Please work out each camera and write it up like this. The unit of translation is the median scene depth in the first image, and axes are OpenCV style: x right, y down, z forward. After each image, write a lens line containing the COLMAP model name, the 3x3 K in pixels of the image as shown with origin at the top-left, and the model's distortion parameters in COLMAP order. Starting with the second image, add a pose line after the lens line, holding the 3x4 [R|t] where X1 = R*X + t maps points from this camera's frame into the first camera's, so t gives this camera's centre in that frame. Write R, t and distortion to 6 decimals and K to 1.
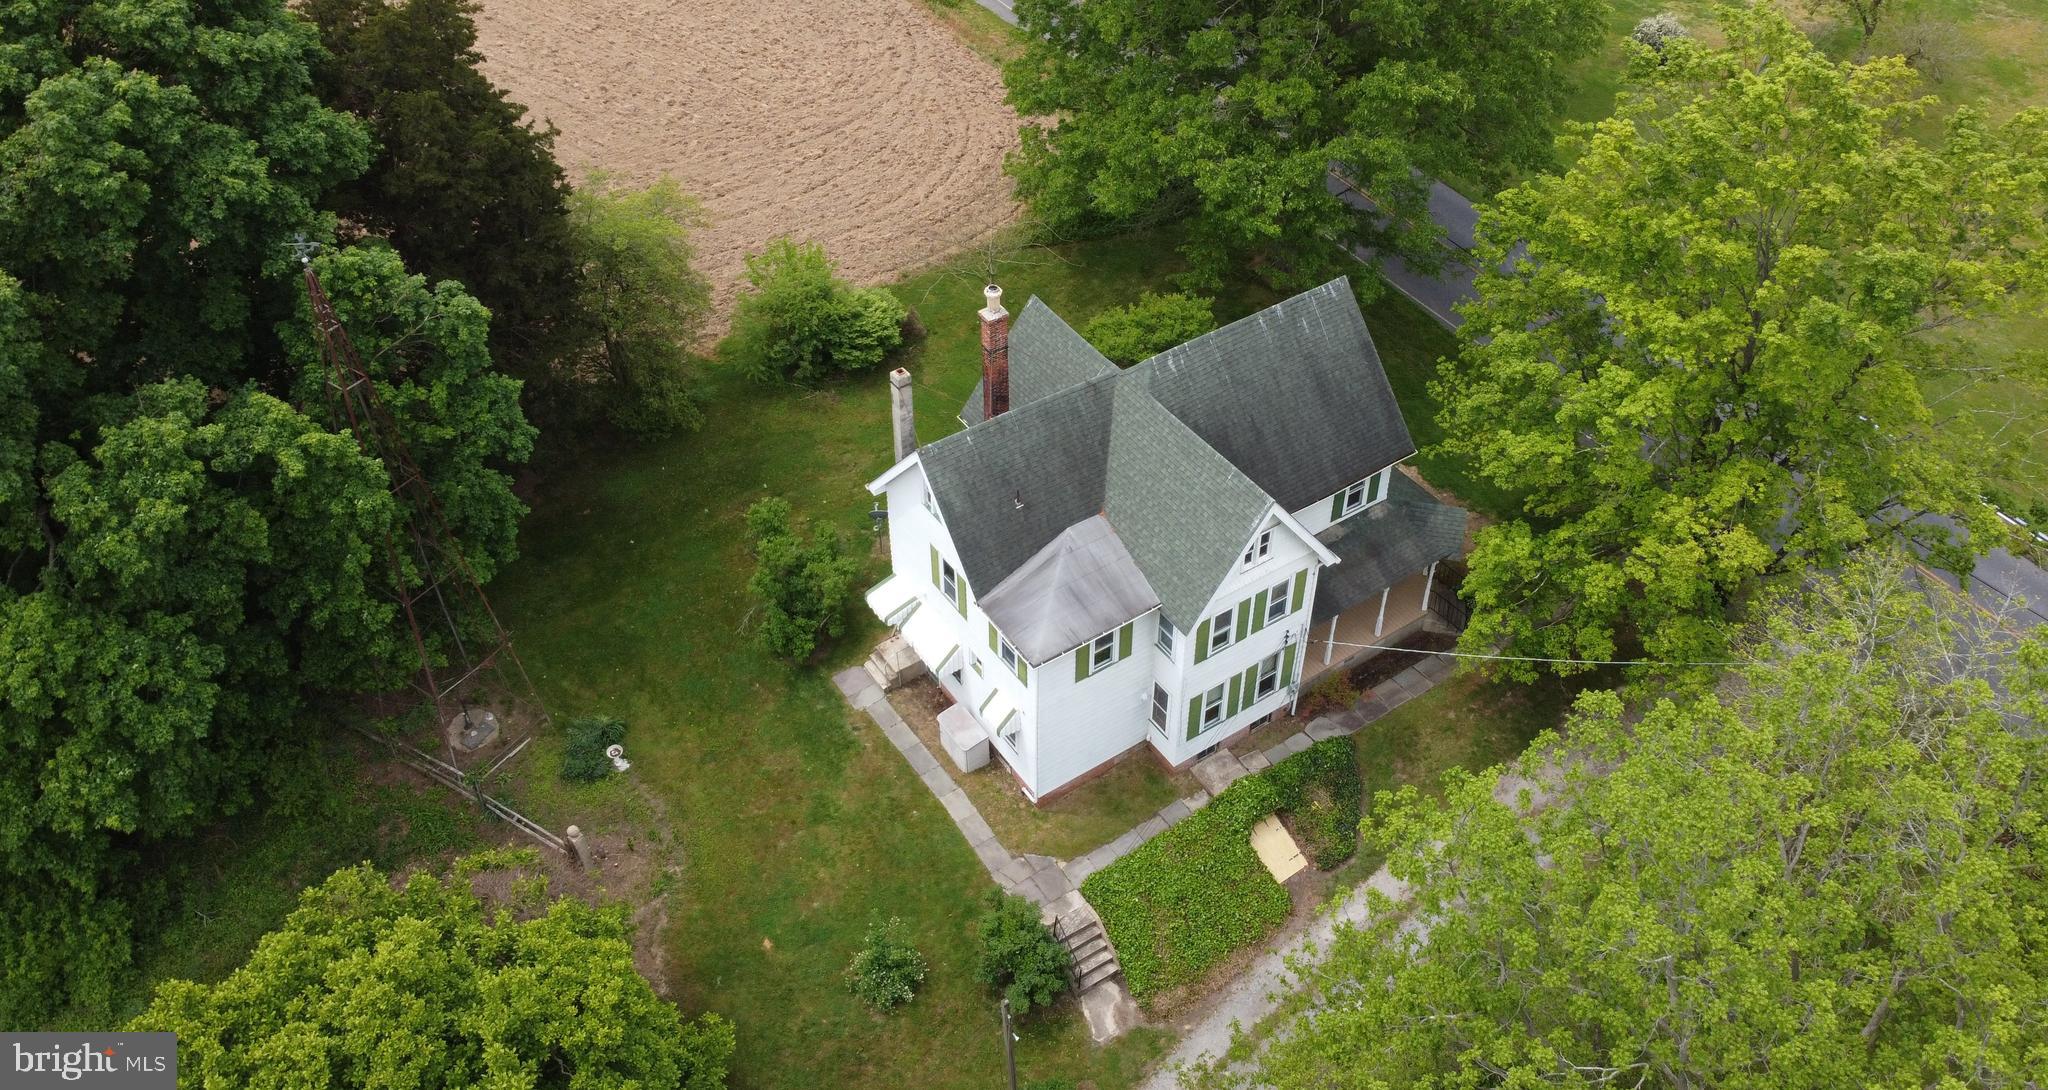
lens RADIAL K [[1405.5, 0, 1024.0], [0, 1405.5, 545.0], [0, 0, 1]] dist [-0.004903, -0.002672]
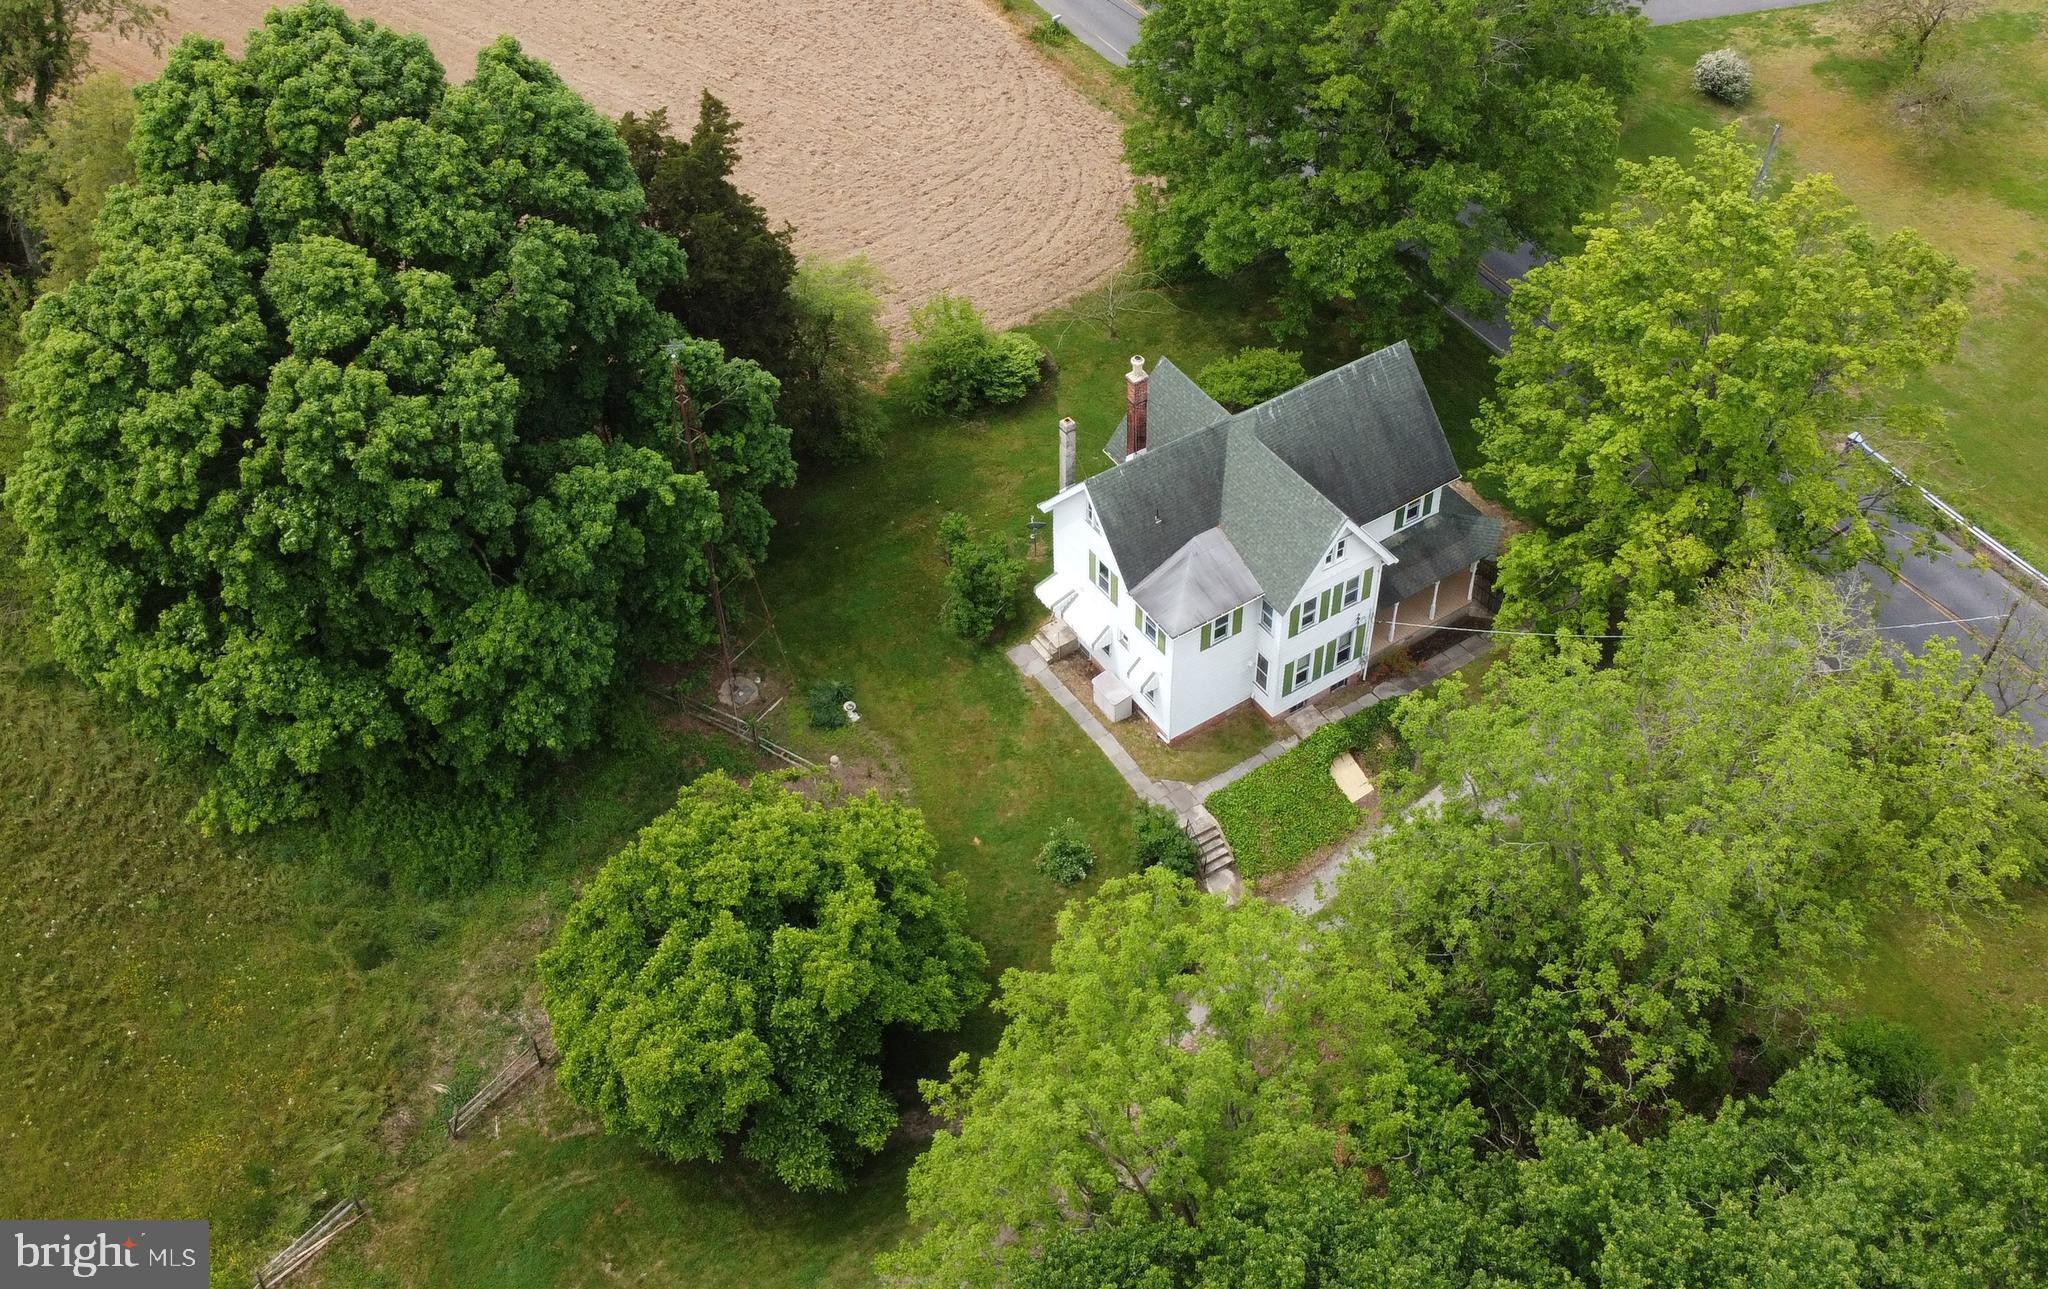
lens RADIAL K [[1758.1, 0, 1024.7], [0, 1758.1, 591.8], [0, 0, 1]] dist [-0.000180, -0.005344]
pose [[0.999803, -0.002461, -0.019675, -0.094493], [0.003000, 0.999620, 0.027401, -0.006257], [0.019601, -0.027455, 0.999431, -0.661863]]
